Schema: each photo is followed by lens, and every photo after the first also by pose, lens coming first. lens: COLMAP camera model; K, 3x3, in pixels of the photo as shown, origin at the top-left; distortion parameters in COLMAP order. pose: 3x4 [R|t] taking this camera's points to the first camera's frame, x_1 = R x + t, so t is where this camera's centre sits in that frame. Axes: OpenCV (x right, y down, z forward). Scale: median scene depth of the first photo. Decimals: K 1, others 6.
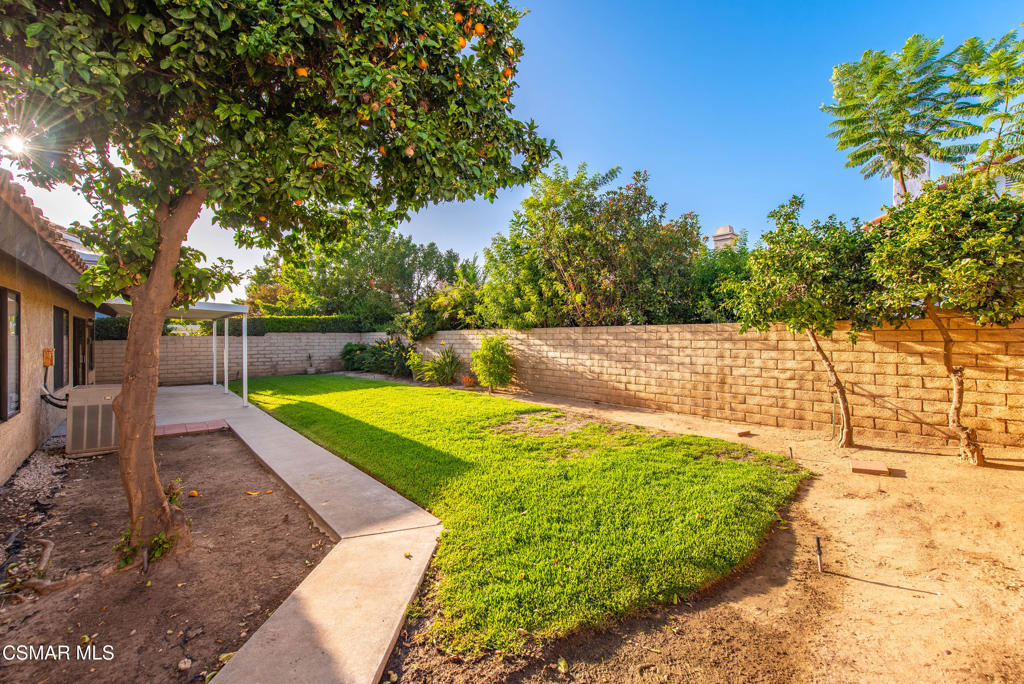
lens RADIAL K [[409.3, 0, 517.3], [0, 409.3, 339.5], [0, 0, 1]] dist [0.002941, -0.000011]
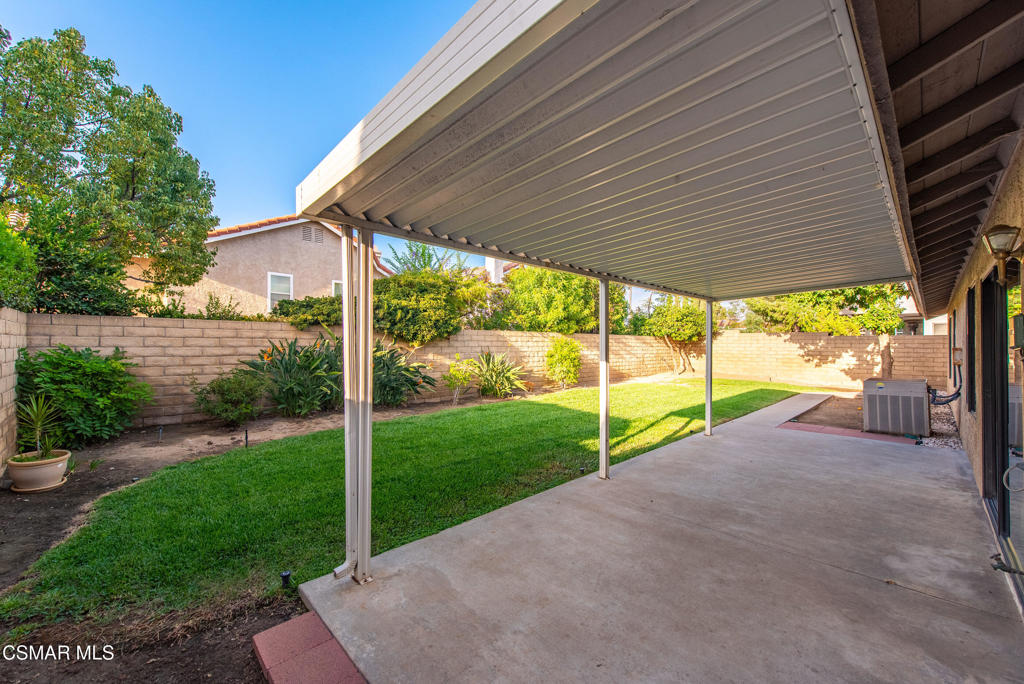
lens RADIAL K [[409.3, 0, 517.3], [0, 409.3, 339.5], [0, 0, 1]] dist [0.002941, -0.000011]
pose [[-0.049238, 0.014633, 0.998680, -0.893625], [0.001082, 0.999893, -0.014597, 0.007257], [-0.998787, 0.000362, -0.049248, 0.904706]]
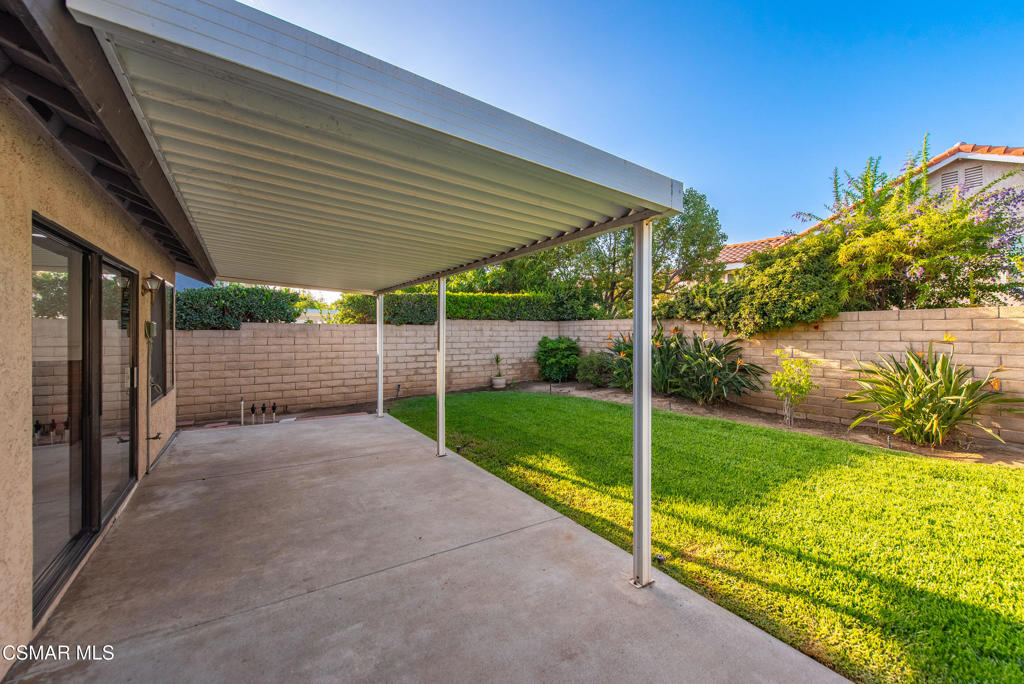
lens RADIAL K [[409.3, 0, 517.3], [0, 409.3, 339.5], [0, 0, 1]] dist [0.002941, -0.000011]
pose [[0.989126, 0.007385, -0.146884, -0.466432], [-0.005572, 0.999903, 0.012753, 0.004974], [0.146964, -0.011796, 0.989072, 0.485604]]
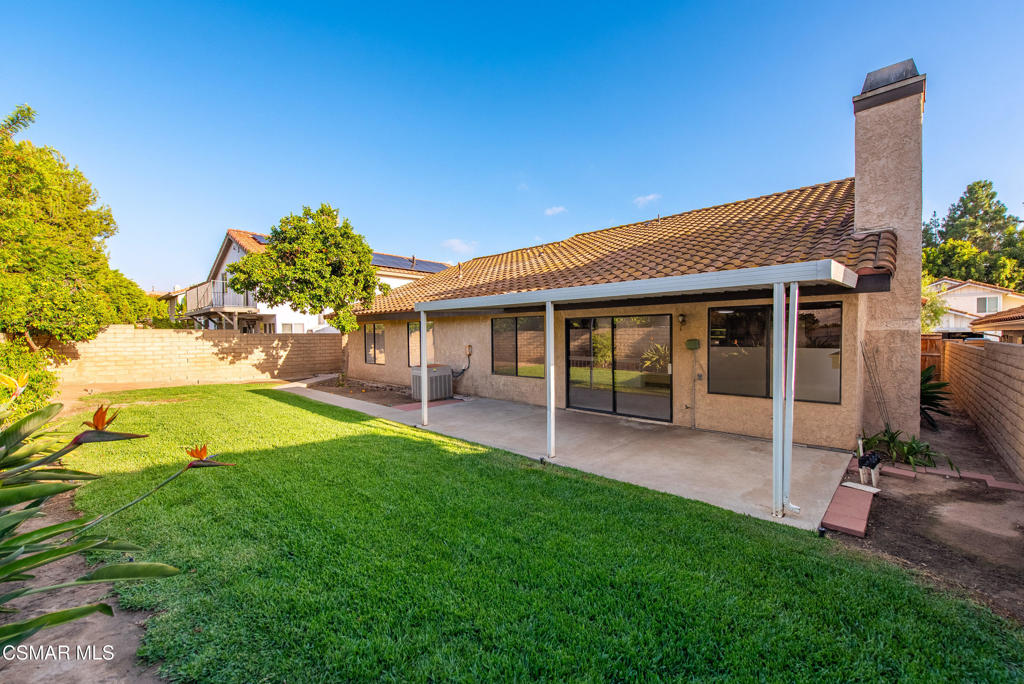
lens RADIAL K [[409.3, 0, 517.3], [0, 409.3, 339.5], [0, 0, 1]] dist [0.002941, -0.000011]
pose [[-0.995537, 0.009403, -0.093907, -0.524628], [0.007897, 0.999834, 0.016391, -0.011810], [0.094046, 0.015576, -0.995446, 1.205655]]
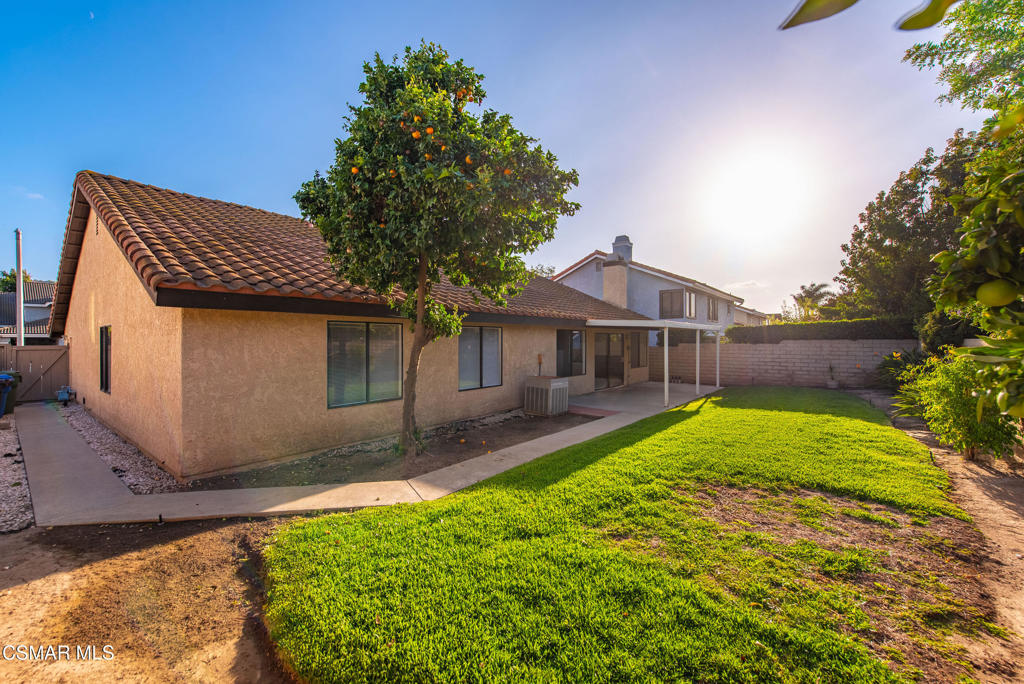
lens RADIAL K [[409.3, 0, 517.3], [0, 409.3, 339.5], [0, 0, 1]] dist [0.002941, -0.000011]
pose [[0.172114, -0.000600, -0.985077, 0.269708], [-0.004786, 0.999988, -0.001446, -0.015597], [0.985065, 0.004963, 0.172108, 0.248090]]
